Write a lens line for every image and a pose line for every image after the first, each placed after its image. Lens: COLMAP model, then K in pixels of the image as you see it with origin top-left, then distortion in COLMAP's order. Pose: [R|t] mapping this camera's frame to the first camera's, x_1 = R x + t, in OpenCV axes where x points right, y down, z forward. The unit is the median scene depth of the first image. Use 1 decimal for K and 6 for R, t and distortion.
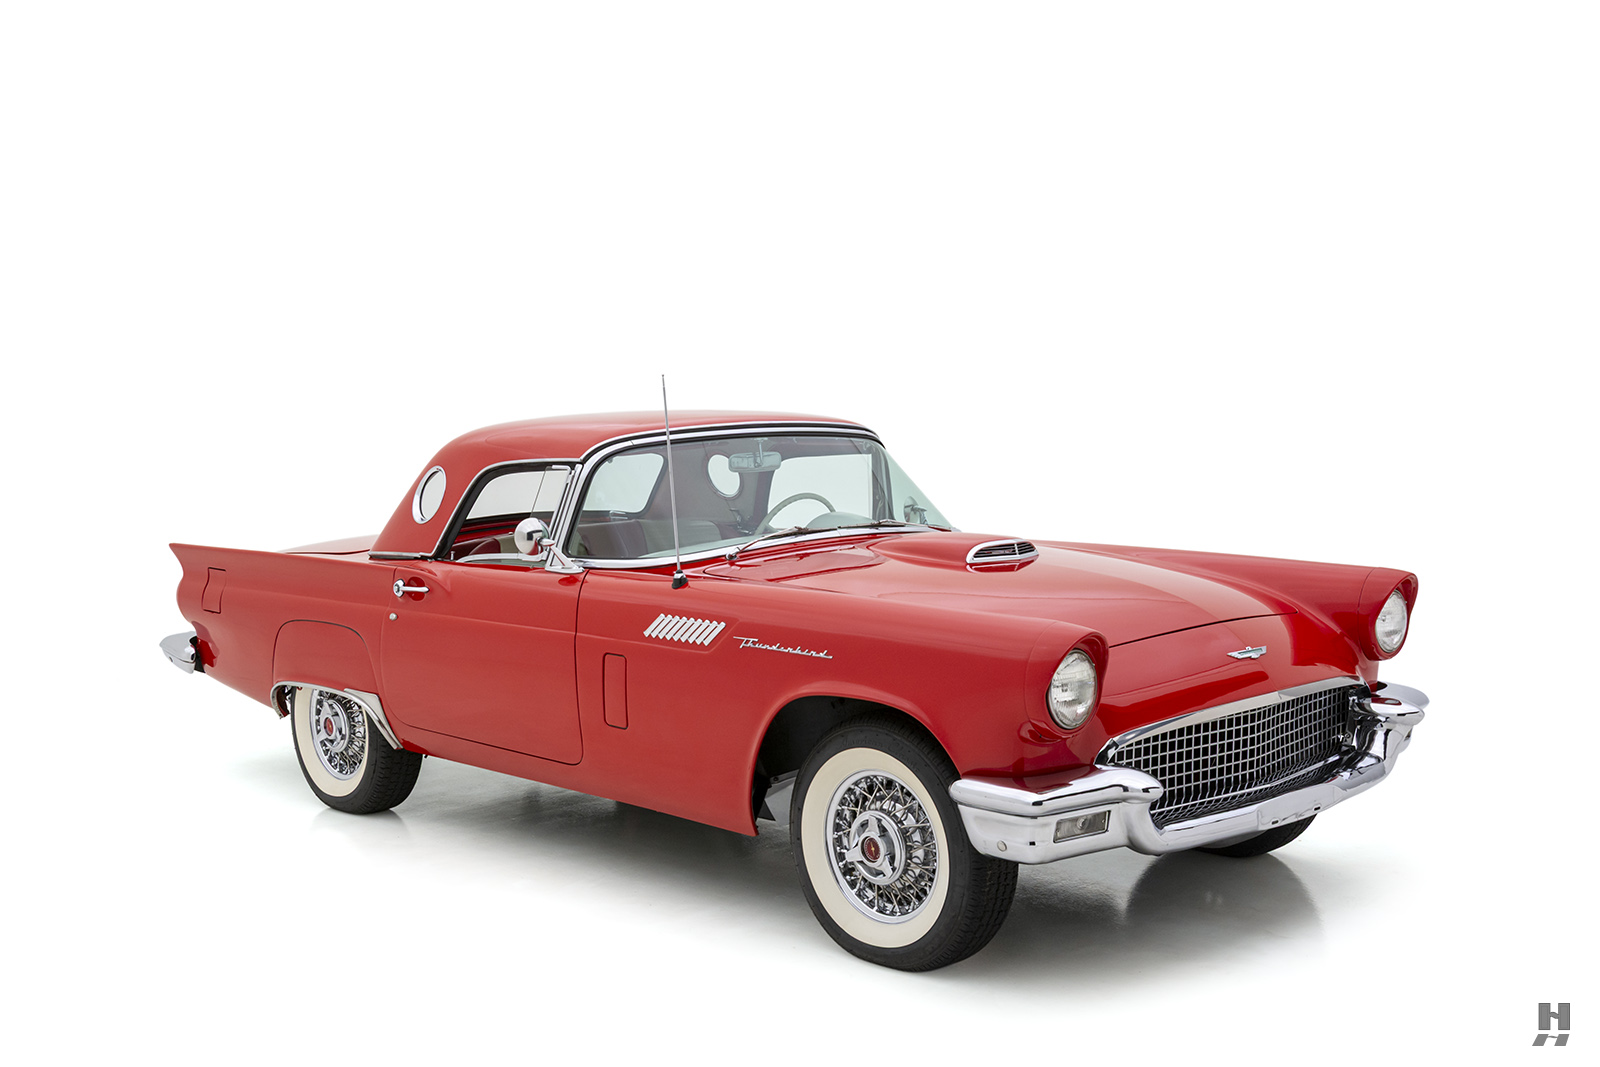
lens RADIAL K [[1754.4, 0, 800.6], [0, 1754.4, 538.0], [0, 0, 1]] dist [-0.150494, 0.000000]
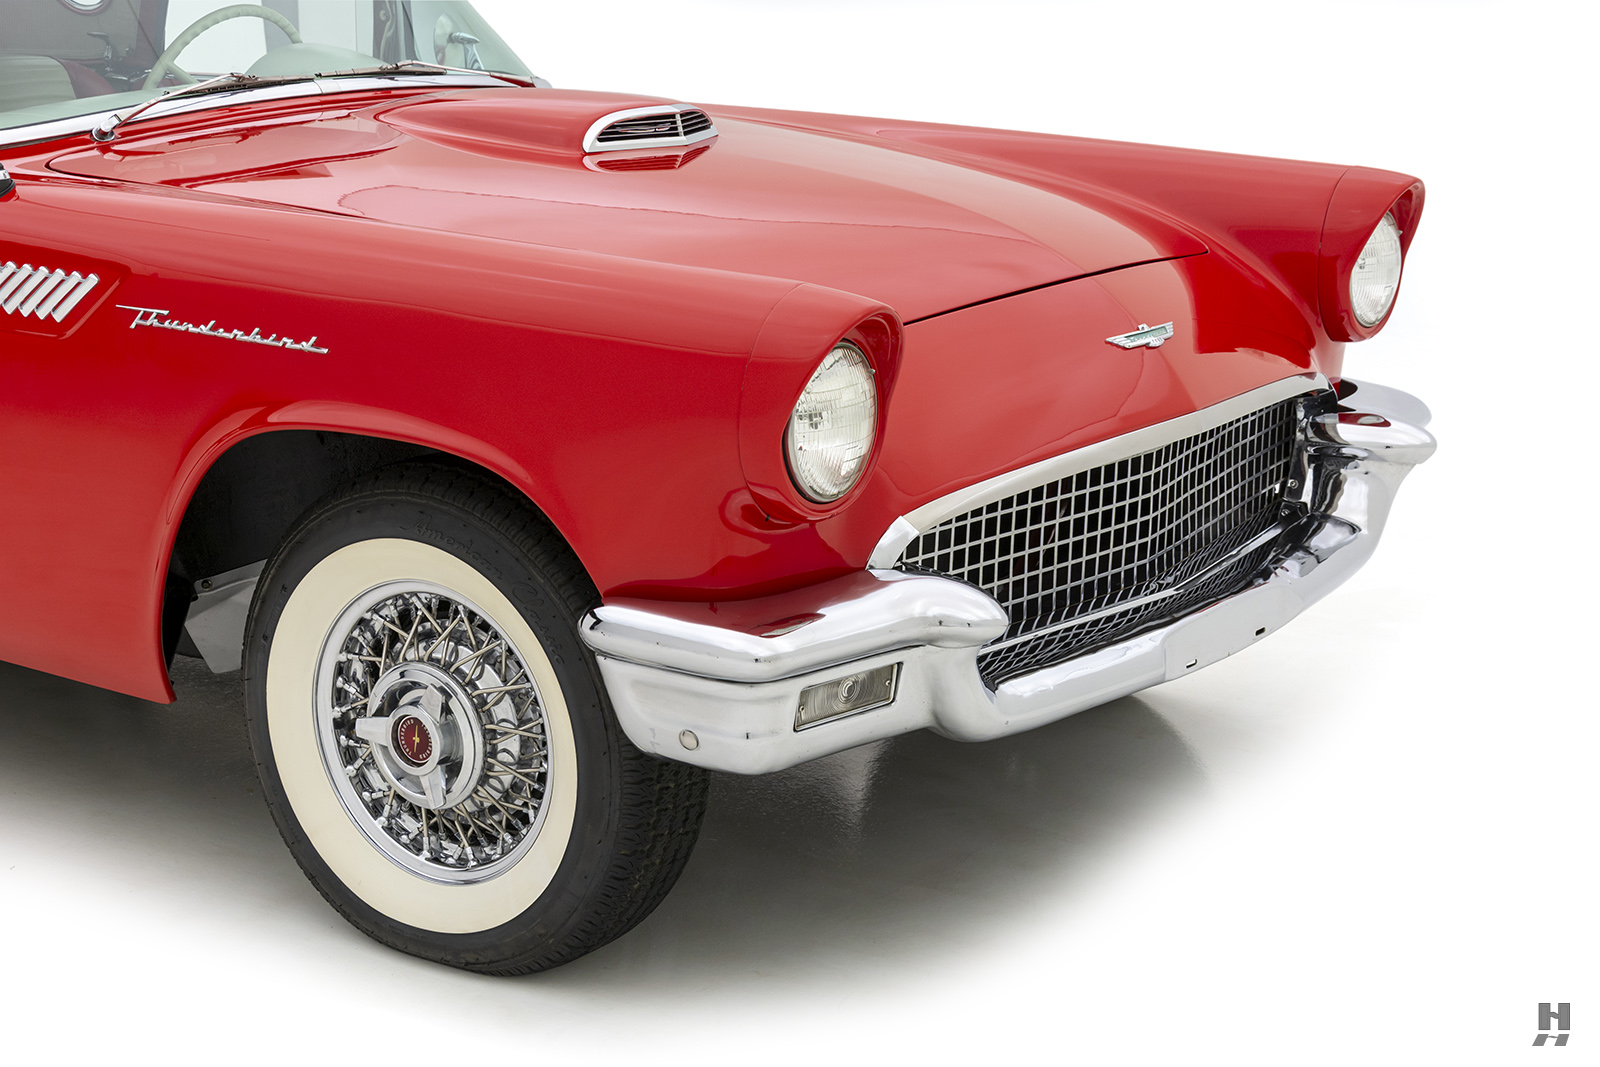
lens RADIAL K [[2941.4, 0, 799.0], [0, 2941.4, 611.7], [0, 0, 1]] dist [-0.014106, 0.000000]
pose [[0.980712, -0.021716, 0.194250, -0.012882], [-0.012687, 0.984640, 0.174133, -0.003916], [-0.195048, -0.173239, 0.965373, 0.165347]]
